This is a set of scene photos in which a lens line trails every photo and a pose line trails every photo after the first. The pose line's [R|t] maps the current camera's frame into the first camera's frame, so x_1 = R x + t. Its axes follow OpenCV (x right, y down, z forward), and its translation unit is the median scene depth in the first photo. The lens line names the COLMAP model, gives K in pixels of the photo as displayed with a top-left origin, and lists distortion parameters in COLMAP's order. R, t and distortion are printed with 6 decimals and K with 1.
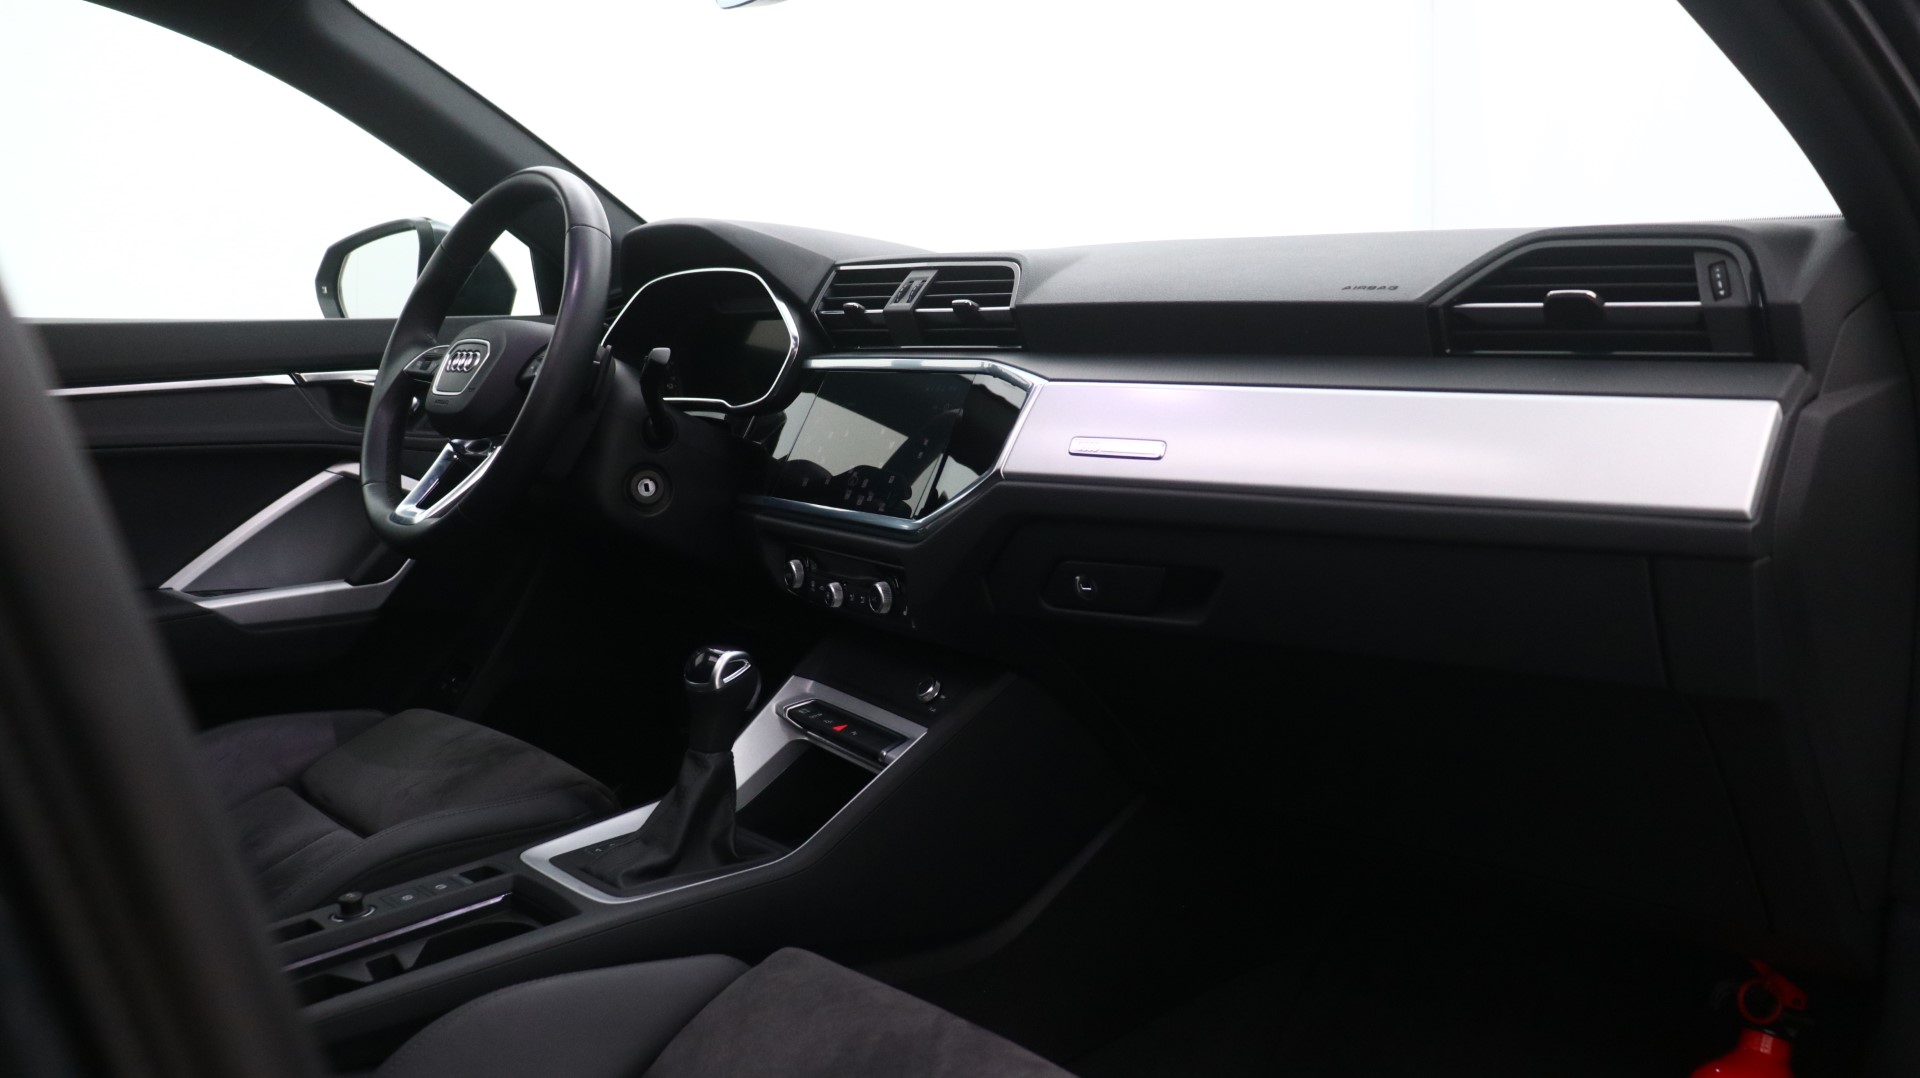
lens RADIAL K [[1502.1, 0, 960.0], [0, 1502.1, 539.0], [0, 0, 1]] dist [-0.012642, -0.004801]
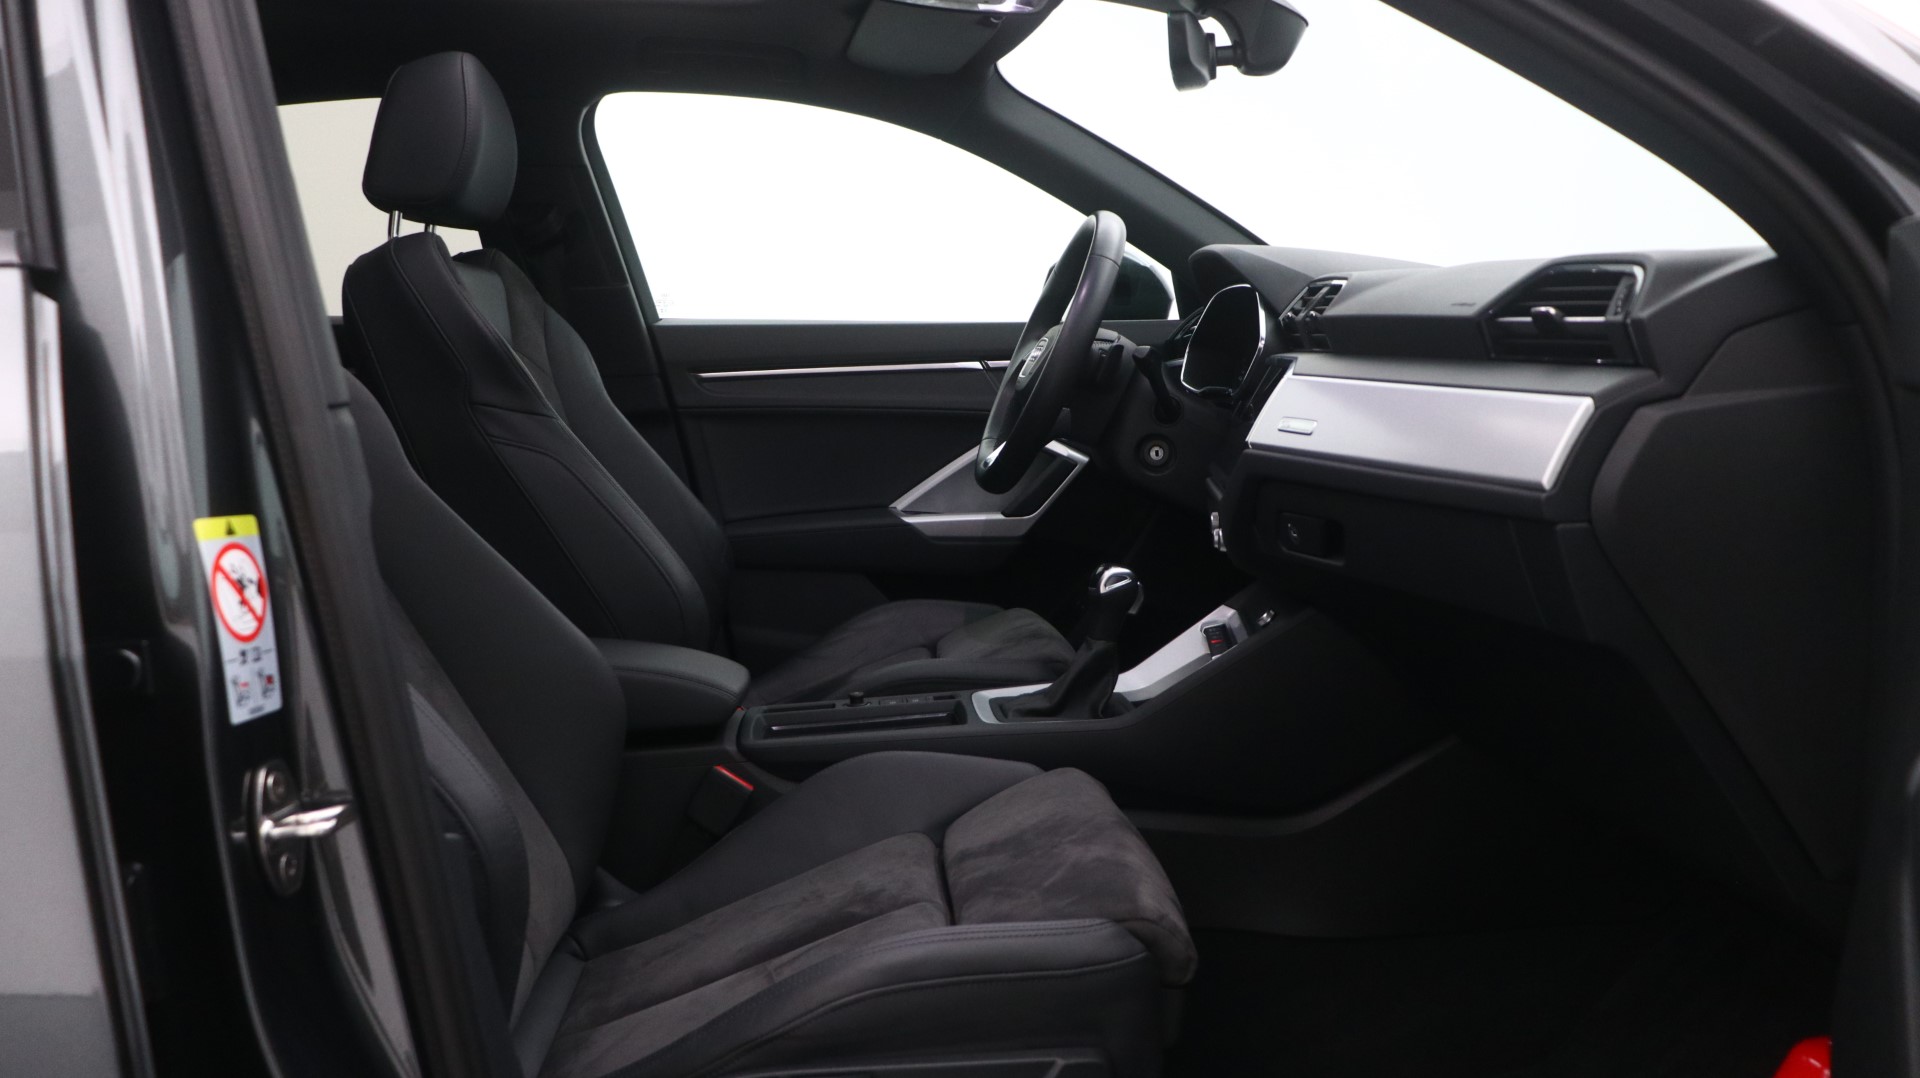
lens RADIAL K [[1502.1, 0, 960.0], [0, 1502.1, 539.0], [0, 0, 1]] dist [-0.012642, -0.004801]
pose [[0.803724, 0.089479, -0.588236, 0.515782], [-0.089400, 0.995565, 0.029289, 0.020398], [0.588248, 0.029048, 0.808159, -0.183209]]
